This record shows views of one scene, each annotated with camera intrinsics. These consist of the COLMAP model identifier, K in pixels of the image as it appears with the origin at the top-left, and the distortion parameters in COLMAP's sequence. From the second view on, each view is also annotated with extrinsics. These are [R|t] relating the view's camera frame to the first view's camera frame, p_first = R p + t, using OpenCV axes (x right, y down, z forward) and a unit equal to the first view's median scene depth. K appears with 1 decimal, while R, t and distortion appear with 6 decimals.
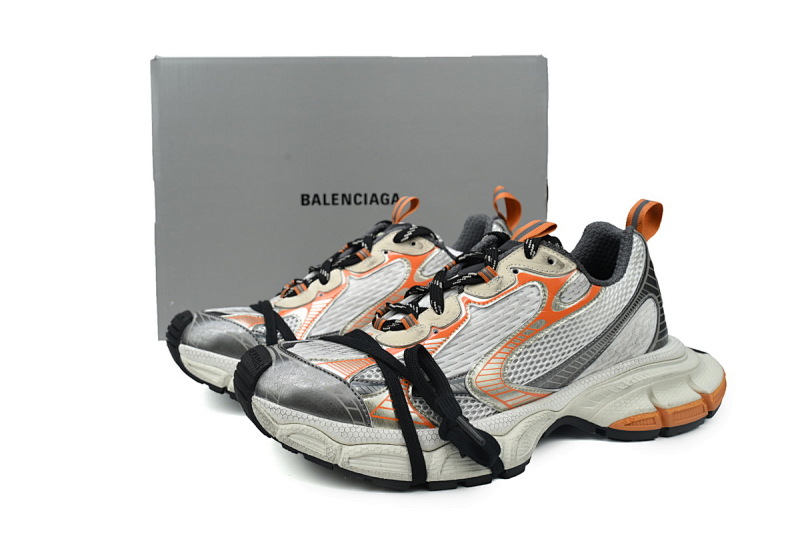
lens RADIAL K [[760.3, 0, 400.2], [0, 760.3, 269.5], [0, 0, 1]] dist [0.024317, 0.000000]
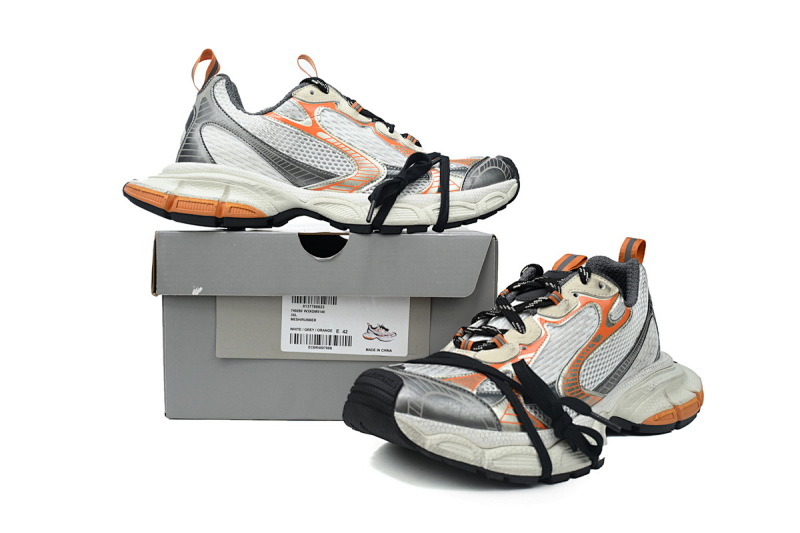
lens RADIAL K [[760.3, 0, 398.8], [0, 760.3, 268.5], [0, 0, 1]] dist [0.024317, 0.000000]
pose [[0.950656, -0.013516, 0.309951, -0.485826], [0.037544, 0.996720, -0.071687, 0.036733], [-0.307966, 0.079786, 0.948046, -0.043125]]
